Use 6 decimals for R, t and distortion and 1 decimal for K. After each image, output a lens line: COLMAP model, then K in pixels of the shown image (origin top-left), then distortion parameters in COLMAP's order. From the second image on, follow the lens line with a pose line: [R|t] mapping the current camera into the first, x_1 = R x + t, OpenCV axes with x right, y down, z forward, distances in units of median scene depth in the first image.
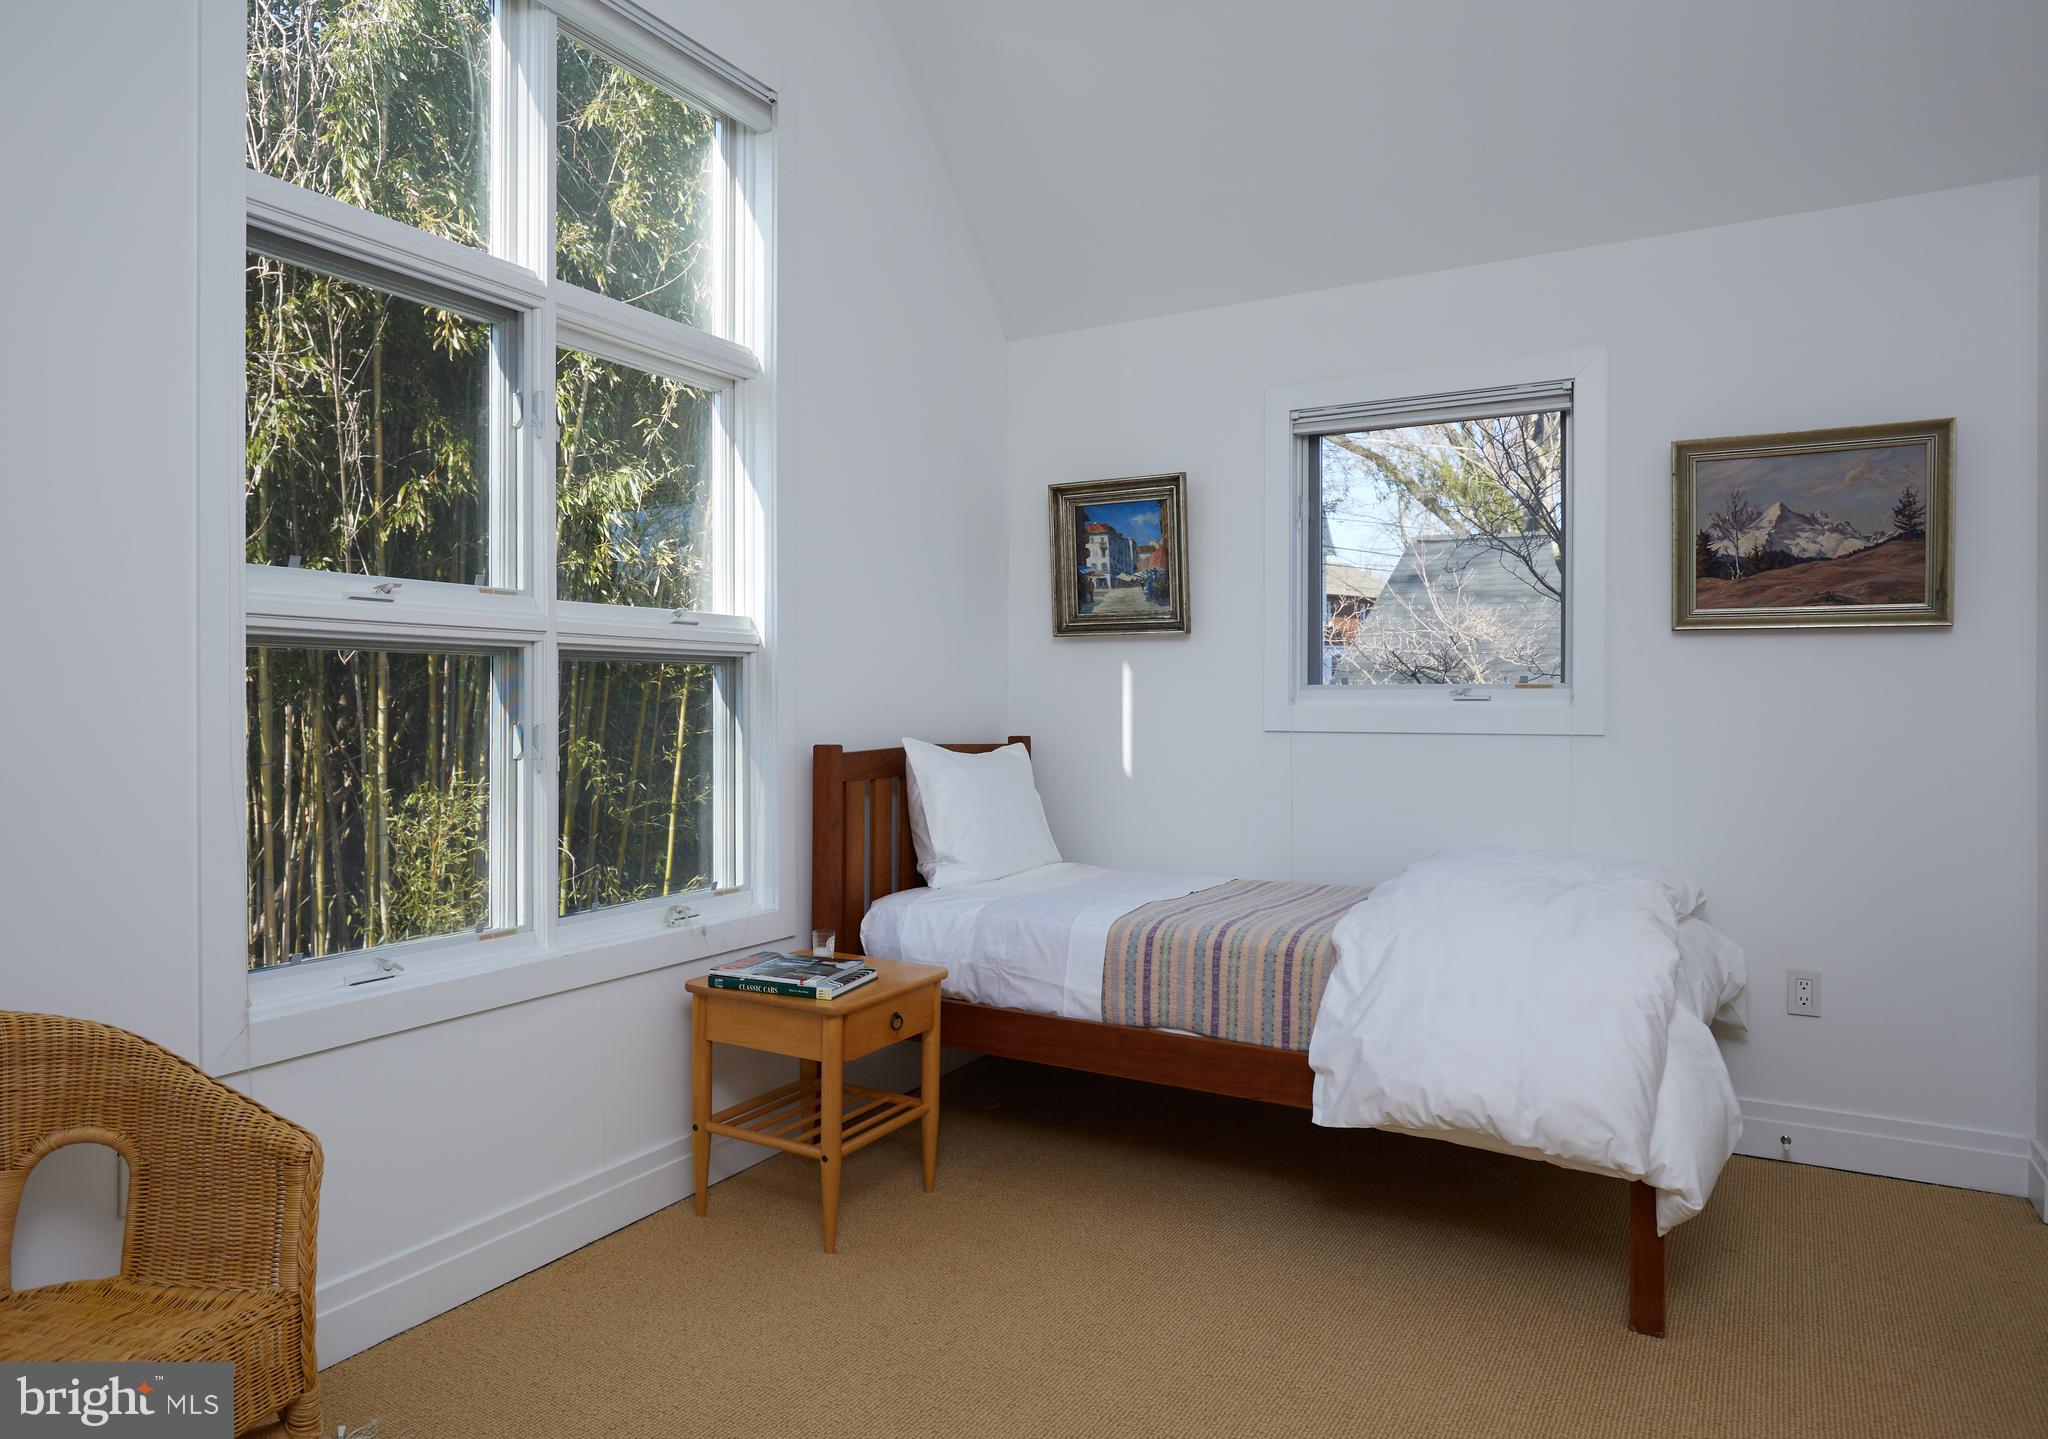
lens RADIAL K [[1303.1, 0, 1020.2], [0, 1303.1, 715.7], [0, 0, 1]] dist [-0.010557, -0.002856]
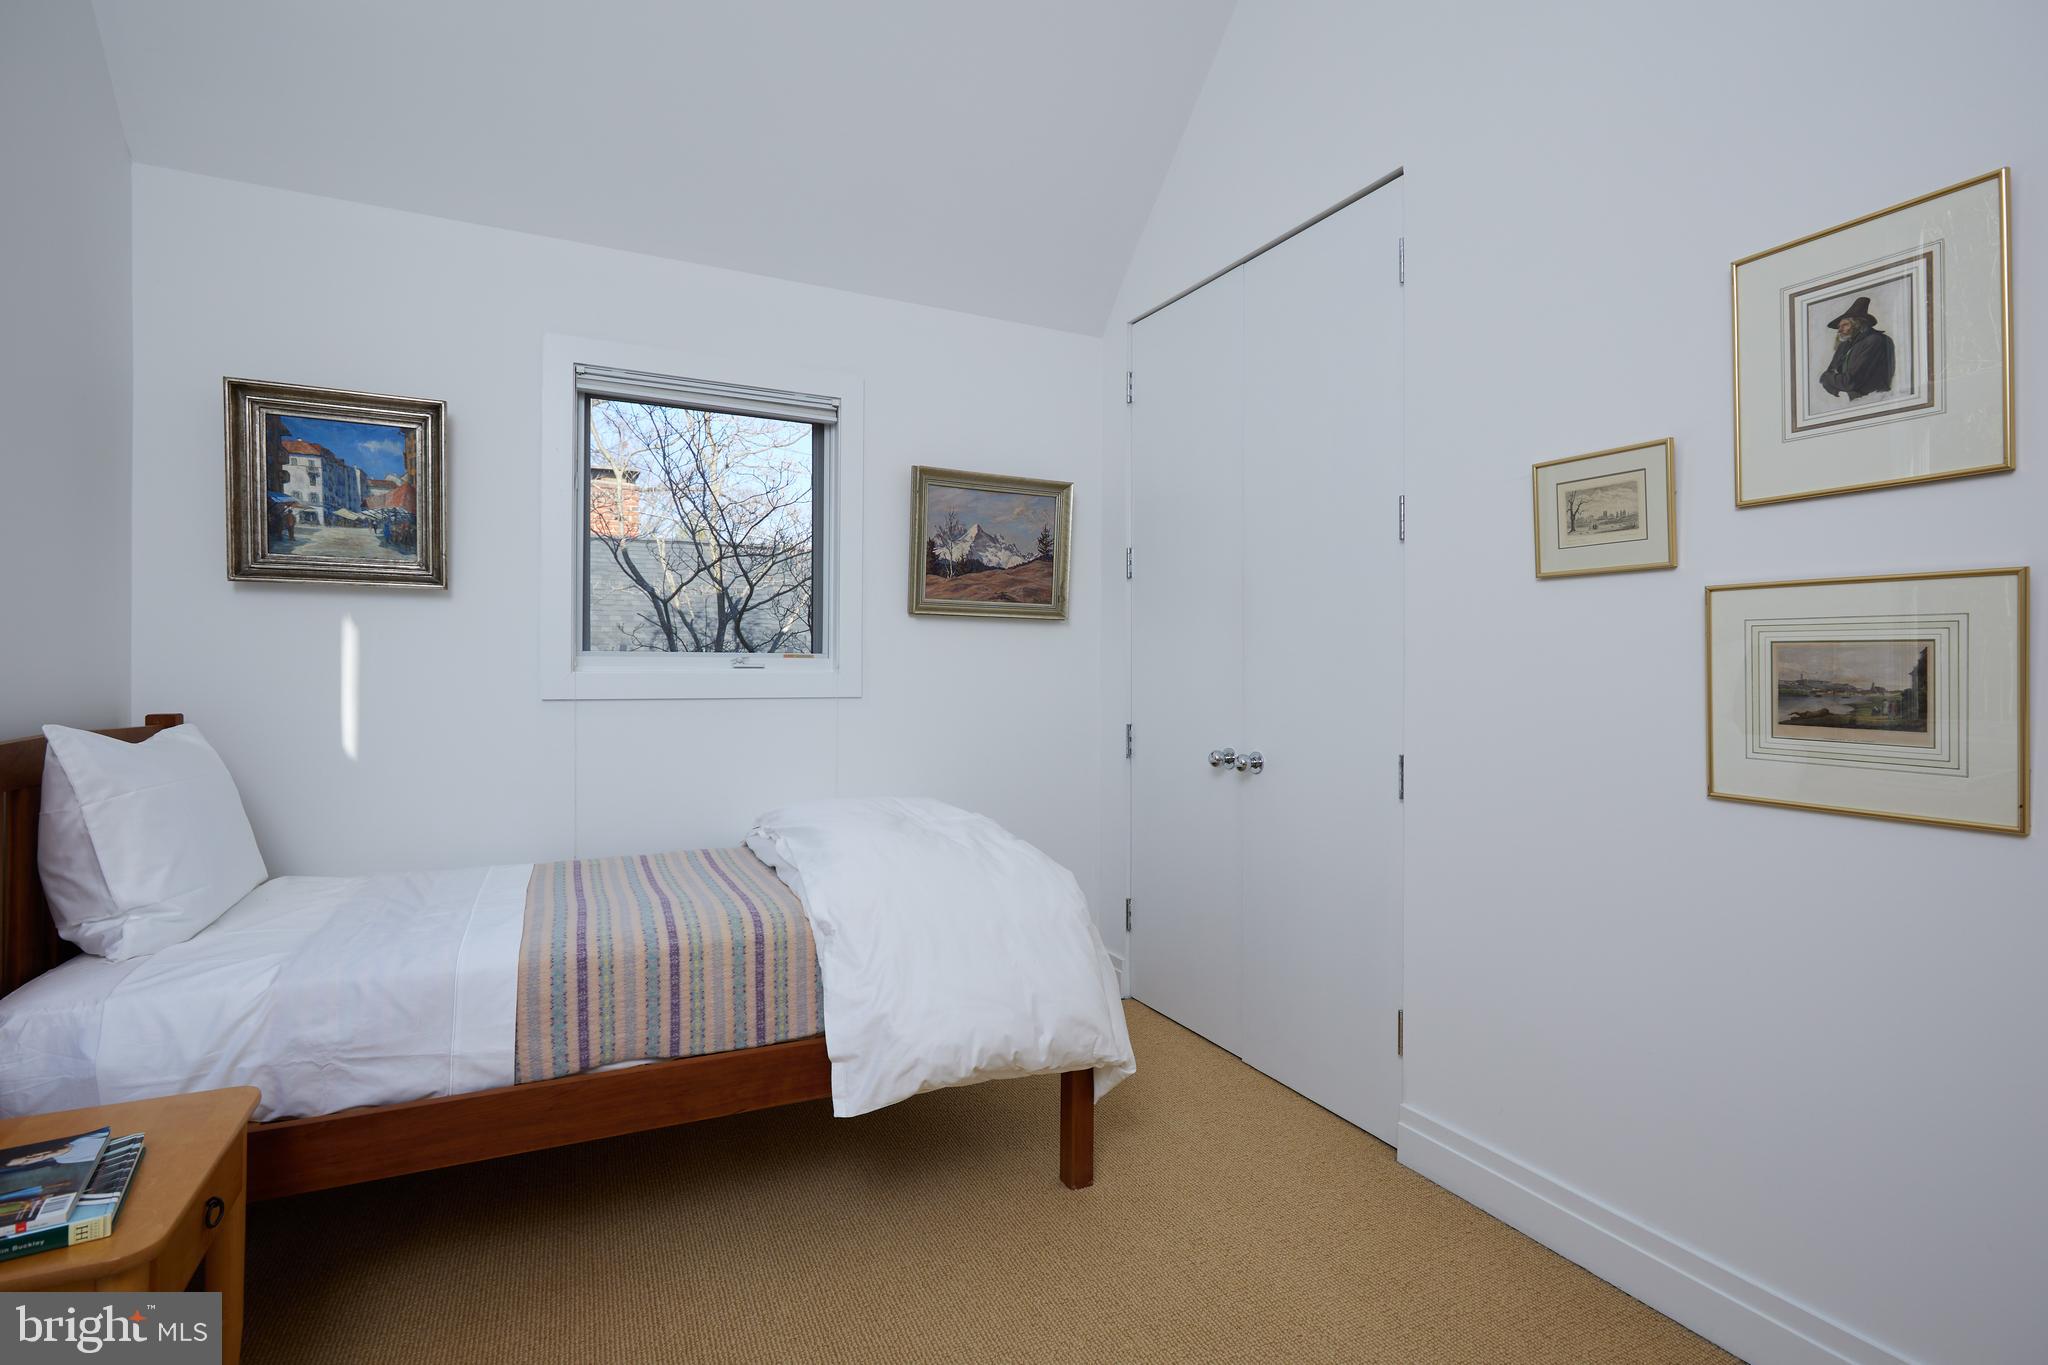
lens RADIAL K [[937.4, 0, 1023.3], [0, 937.4, 681.4], [0, 0, 1]] dist [-0.011502, 0.001431]
pose [[0.564000, -0.006581, 0.825748, -0.203176], [0.005078, 0.999977, 0.004502, -0.003169], [-0.825759, 0.001654, 0.564021, 0.405355]]
